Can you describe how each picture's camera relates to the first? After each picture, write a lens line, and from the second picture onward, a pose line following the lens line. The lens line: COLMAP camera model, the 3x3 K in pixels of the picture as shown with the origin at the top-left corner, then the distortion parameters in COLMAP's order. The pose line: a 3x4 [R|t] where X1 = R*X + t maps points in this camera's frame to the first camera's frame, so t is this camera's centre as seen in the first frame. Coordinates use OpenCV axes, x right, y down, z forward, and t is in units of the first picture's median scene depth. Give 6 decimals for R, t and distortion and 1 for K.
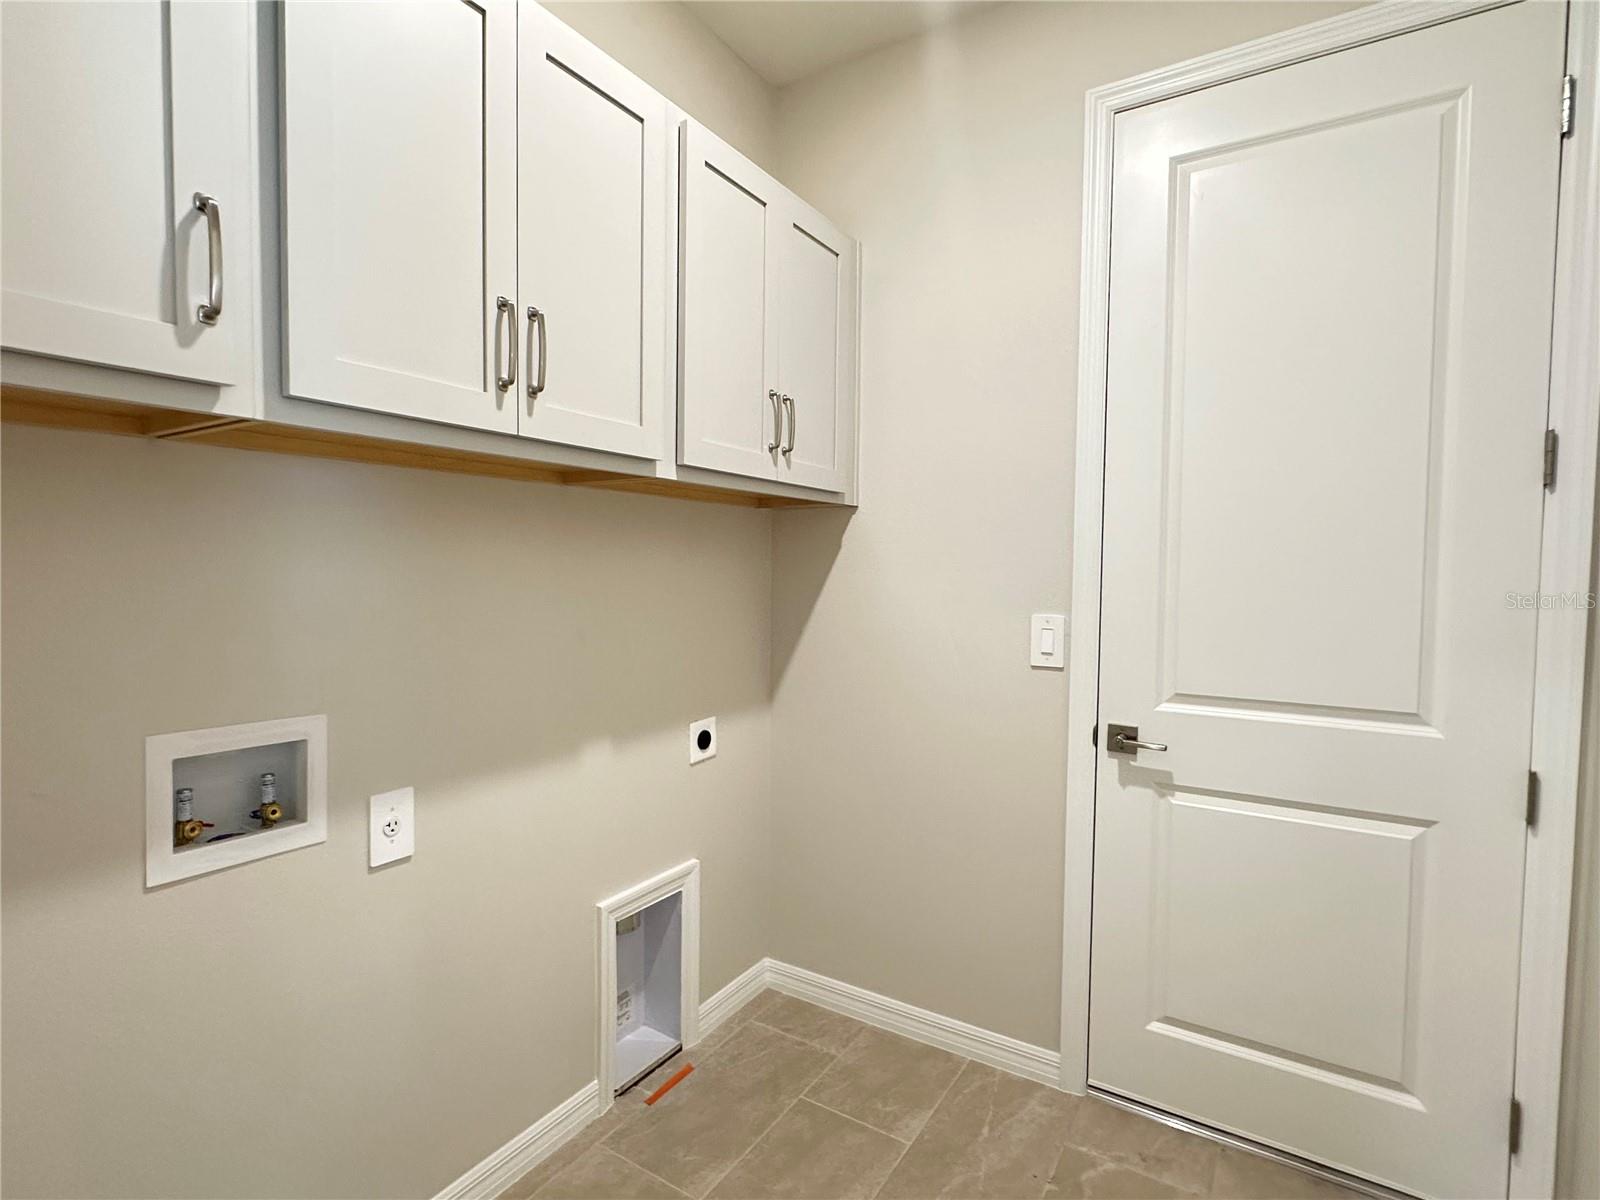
lens RADIAL K [[797.8, 0, 796.5], [0, 797.8, 599.5], [0, 0, 1]] dist [-0.004646, 0.001501]
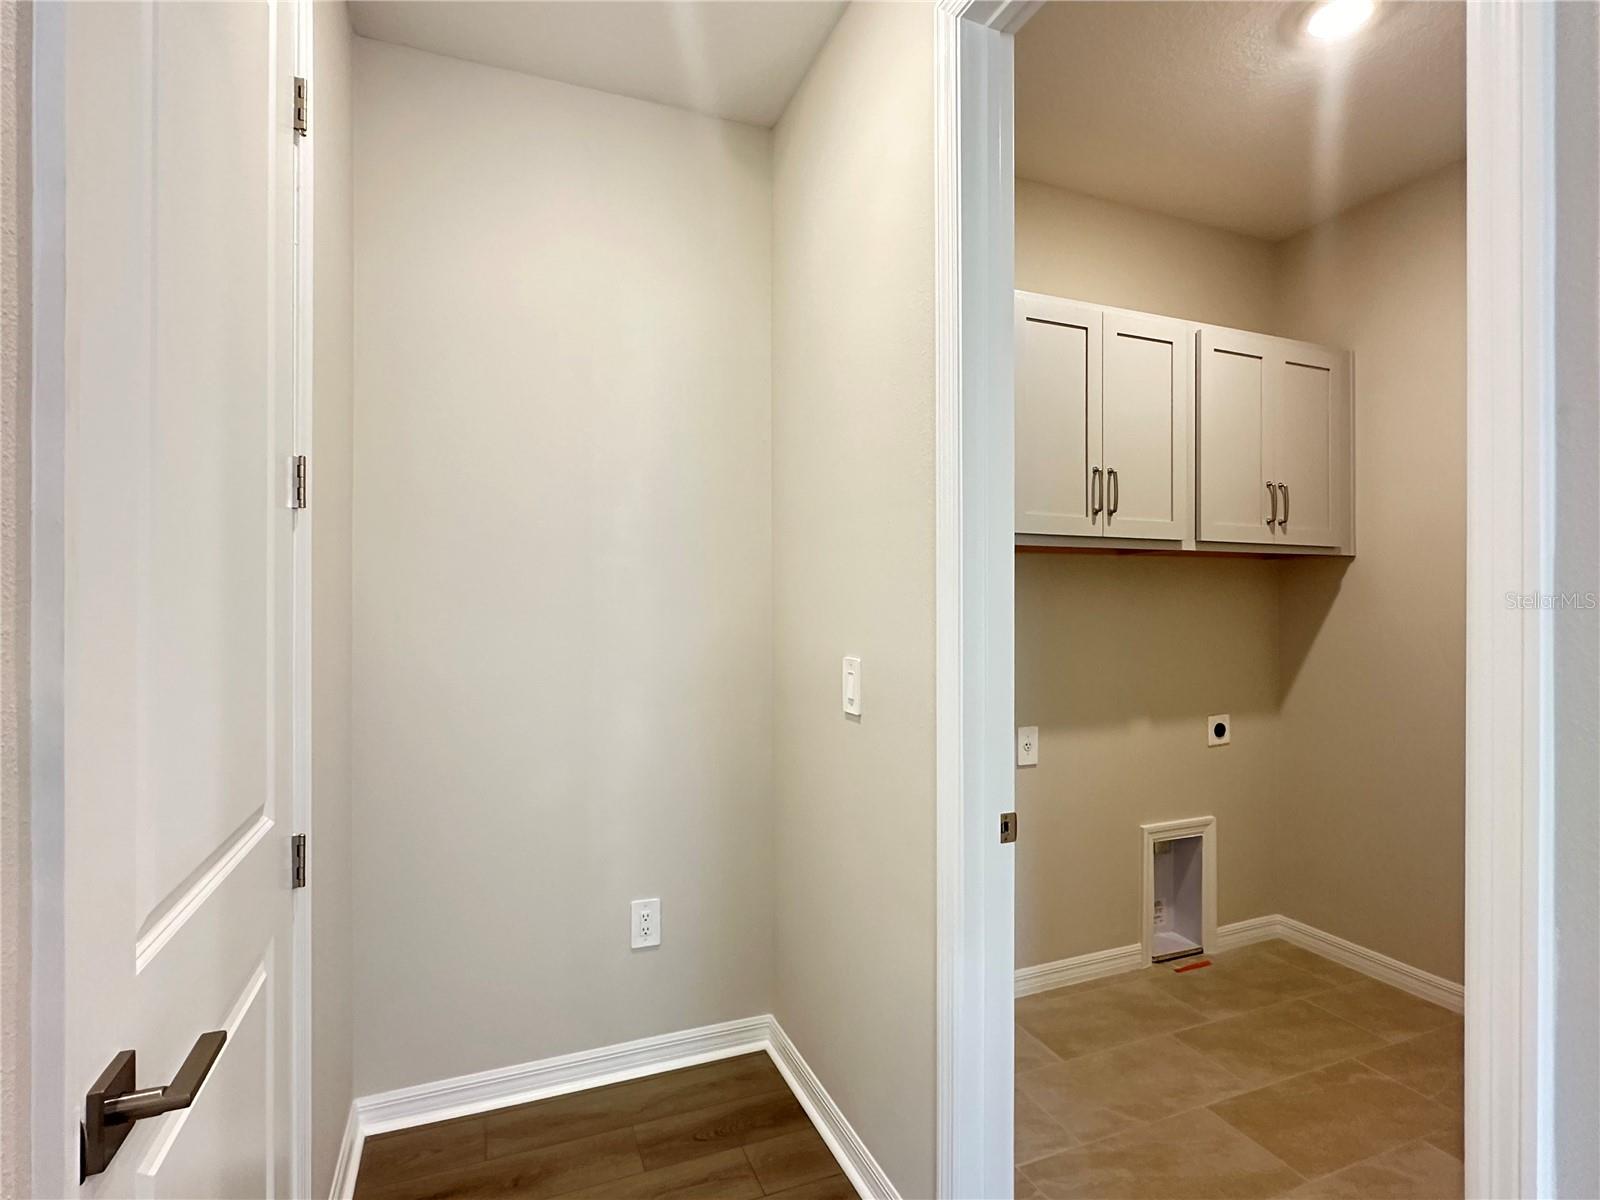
lens RADIAL K [[797.8, 0, 802.2], [0, 797.8, 602.3], [0, 0, 1]] dist [-0.004646, 0.001501]
pose [[0.816996, -0.011927, -0.576520, 0.101232], [-0.015292, 0.998986, -0.042338, 0.026626], [0.576441, 0.043407, 0.815985, -0.611858]]
